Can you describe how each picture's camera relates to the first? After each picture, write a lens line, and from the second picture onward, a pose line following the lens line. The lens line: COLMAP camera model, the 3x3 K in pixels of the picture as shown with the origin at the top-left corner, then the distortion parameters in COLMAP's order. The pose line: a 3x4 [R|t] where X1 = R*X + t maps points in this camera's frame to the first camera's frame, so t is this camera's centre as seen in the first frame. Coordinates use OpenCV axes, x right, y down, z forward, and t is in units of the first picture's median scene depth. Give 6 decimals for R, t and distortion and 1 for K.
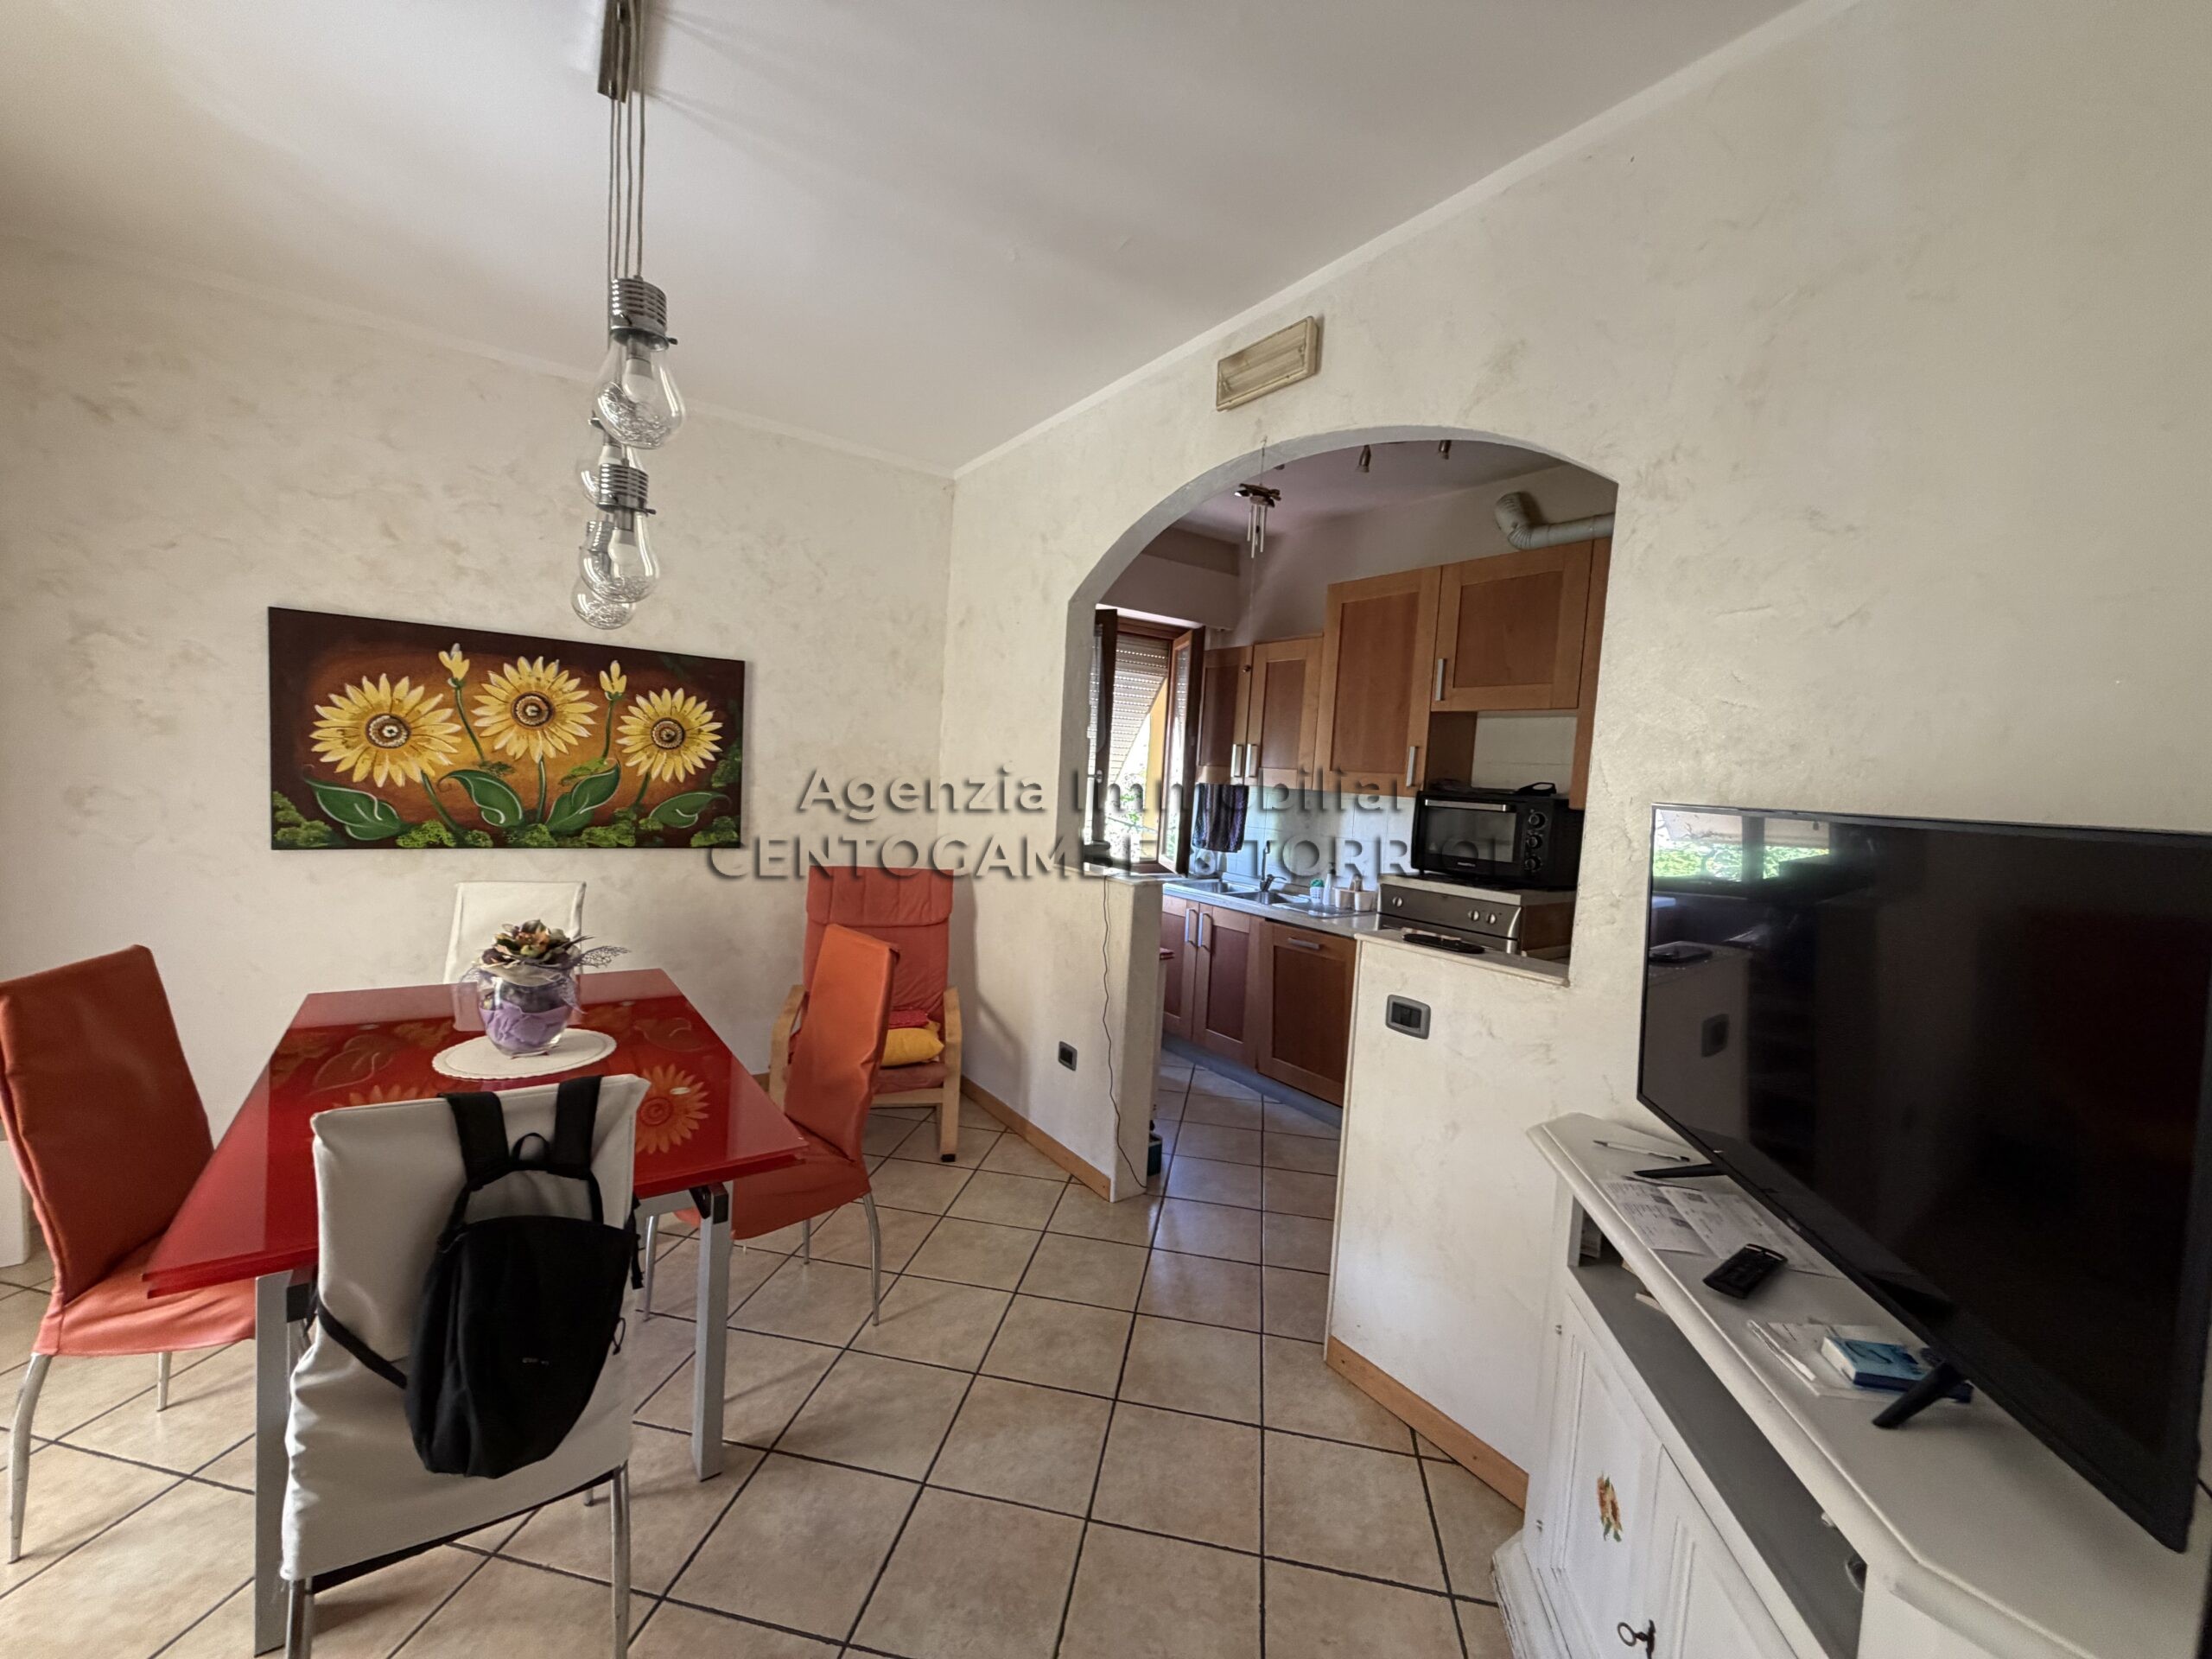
lens RADIAL K [[879.7, 0, 1099.6], [0, 879.7, 830.6], [0, 0, 1]] dist [0.001330, -0.000991]
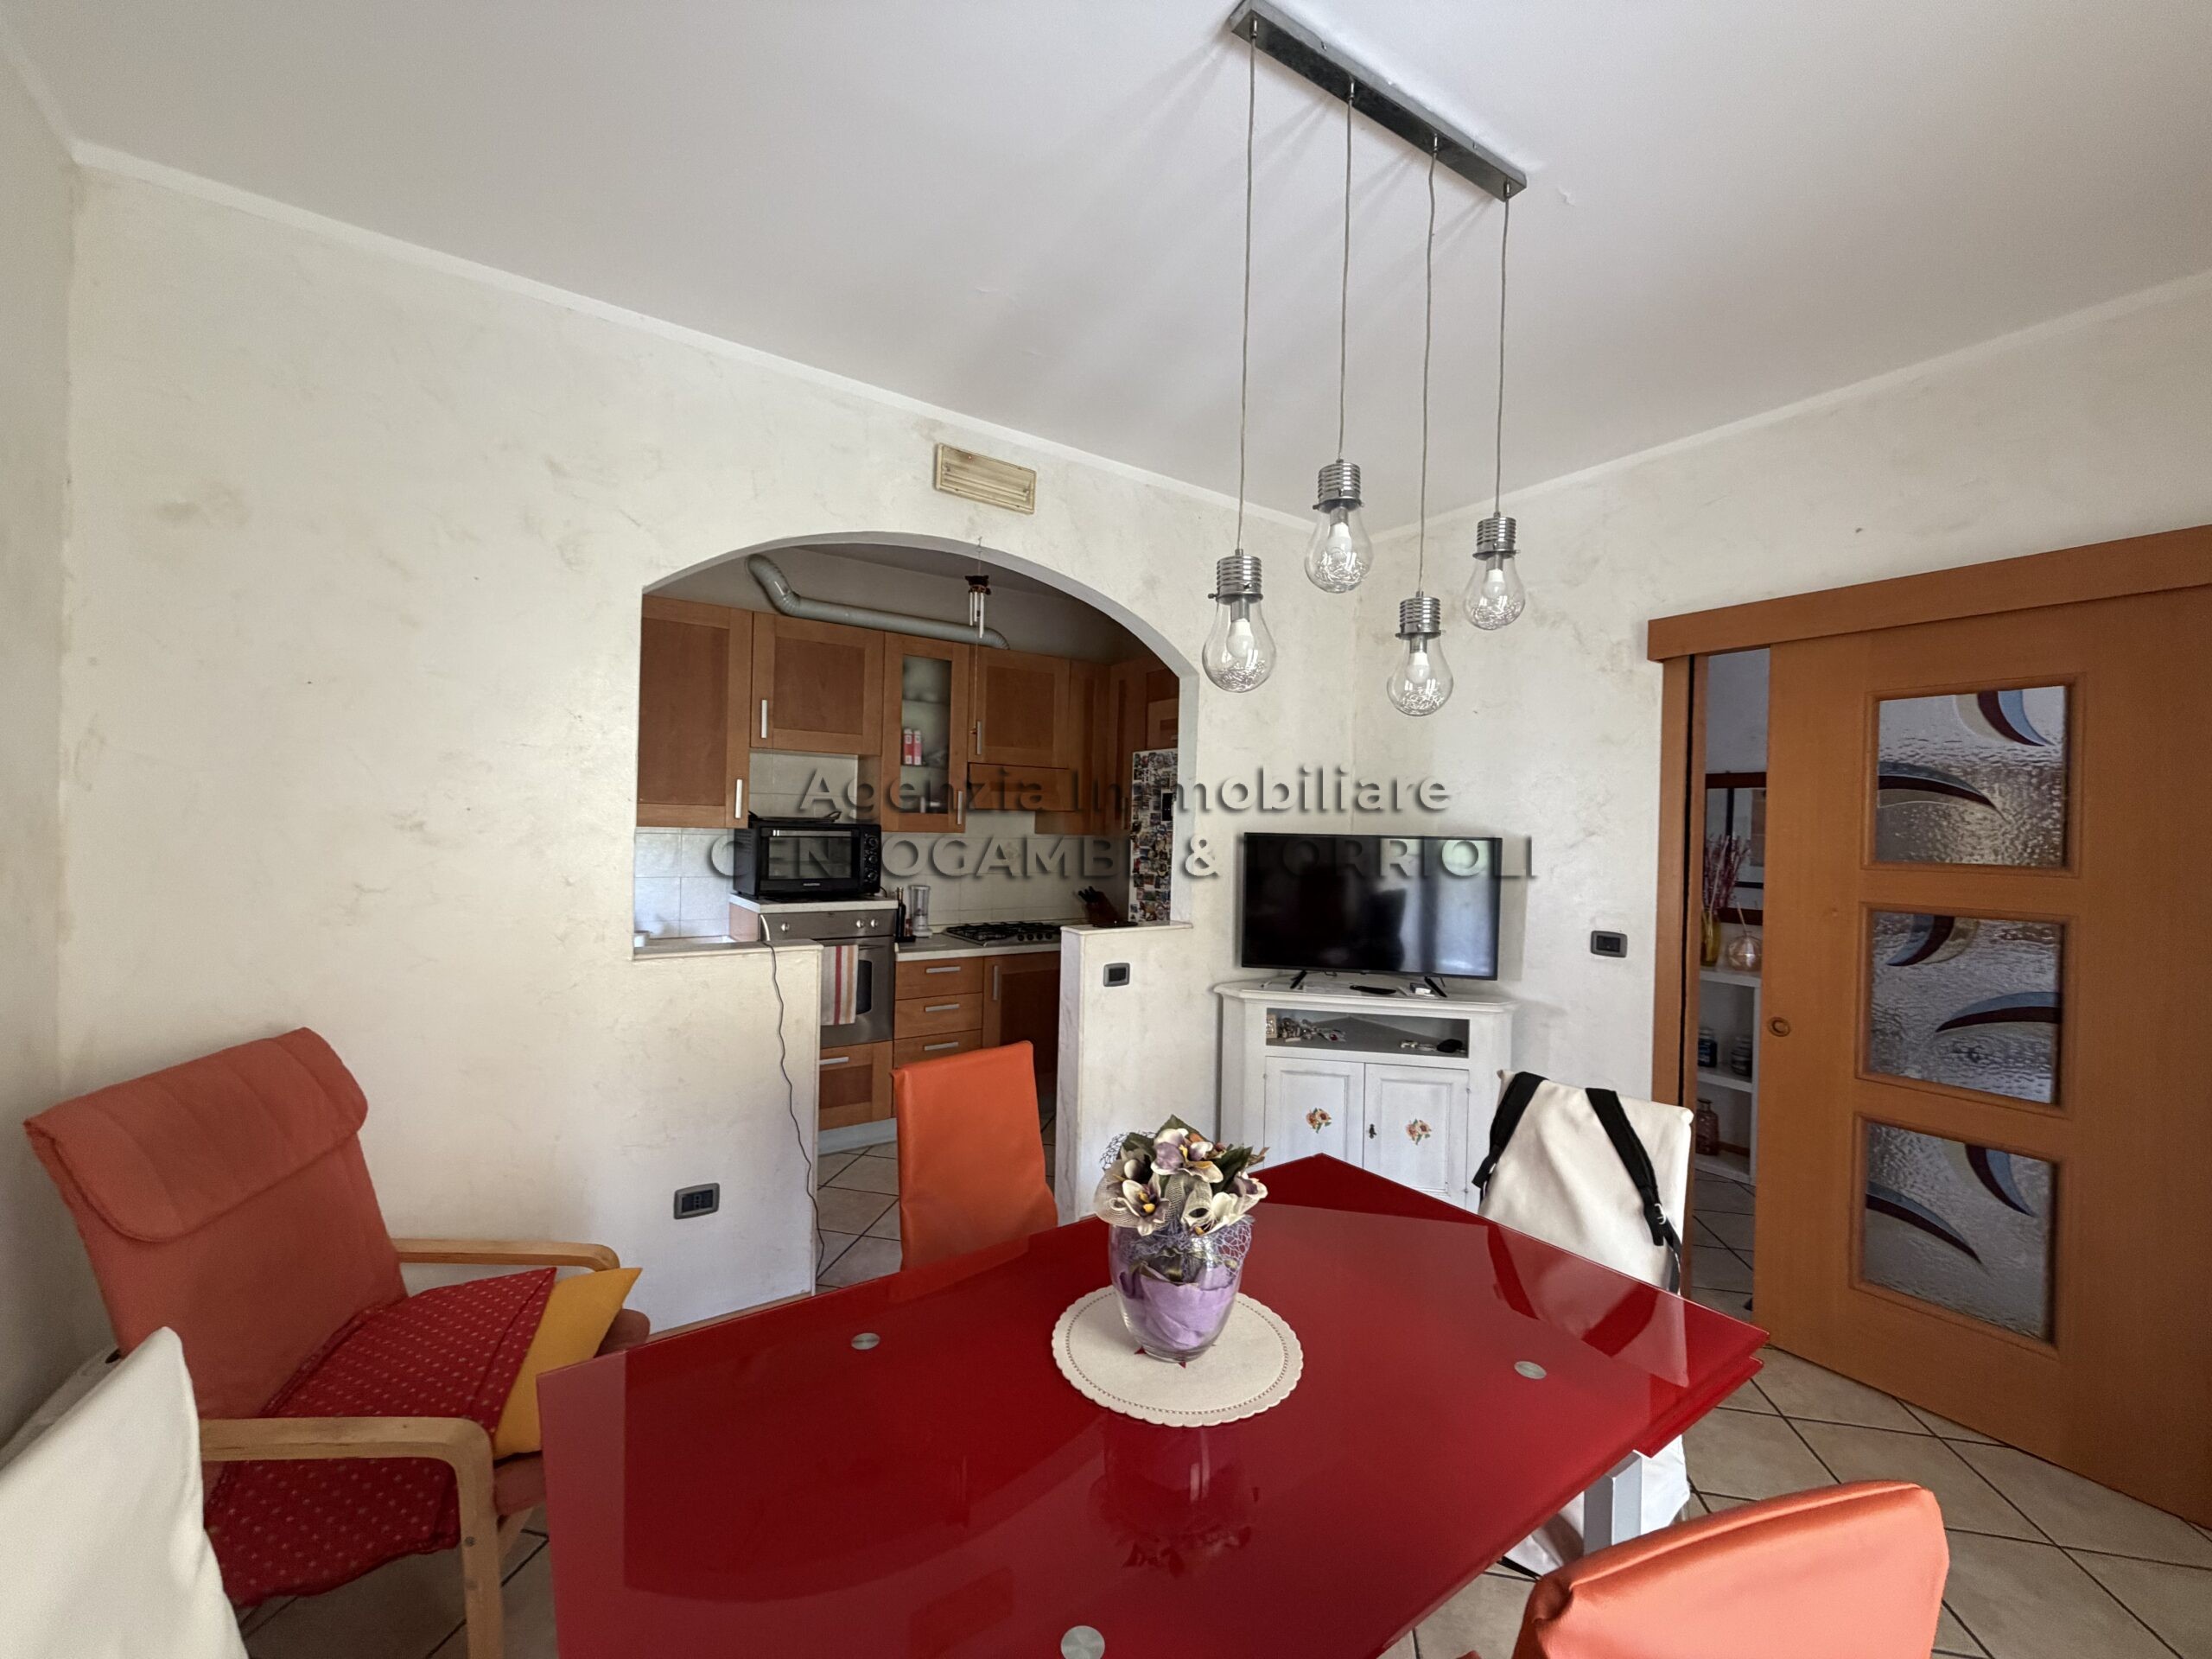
lens RADIAL K [[879.7, 0, 1102.2], [0, 879.7, 829.9], [0, 0, 1]] dist [0.001330, -0.000991]
pose [[0.016826, -0.064498, 0.997776, -0.773270], [0.047648, 0.996835, 0.063633, -0.094388], [-0.998722, 0.046471, 0.019846, 0.636225]]
